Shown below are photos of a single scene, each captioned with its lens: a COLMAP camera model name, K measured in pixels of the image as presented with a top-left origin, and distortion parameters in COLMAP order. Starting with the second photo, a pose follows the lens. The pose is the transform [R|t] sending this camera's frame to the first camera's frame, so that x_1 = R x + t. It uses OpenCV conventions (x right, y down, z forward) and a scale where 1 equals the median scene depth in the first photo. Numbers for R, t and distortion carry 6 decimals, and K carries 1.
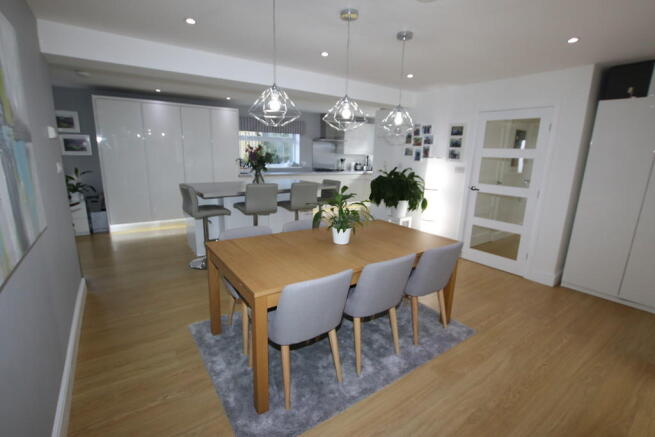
lens RADIAL K [[303.9, 0, 326.6], [0, 303.9, 220.4], [0, 0, 1]] dist [-0.016860, 0.000431]
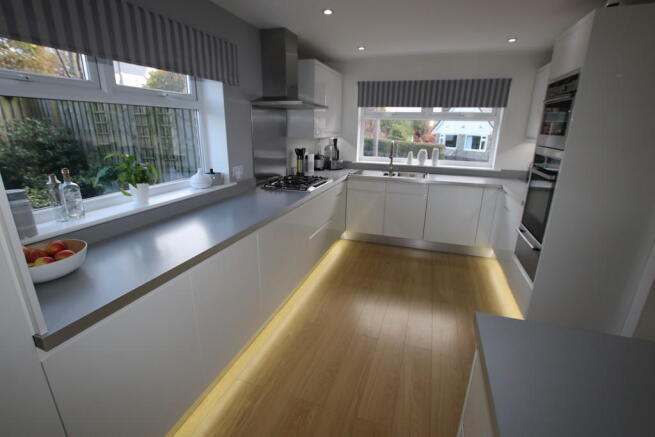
lens RADIAL K [[303.9, 0, 327.9], [0, 303.9, 219.9], [0, 0, 1]] dist [-0.016860, 0.000431]
pose [[0.806835, -0.186196, 0.560668, -0.199695], [0.135349, 0.982051, 0.131361, -0.165785], [-0.575063, -0.030101, 0.817555, 0.656911]]
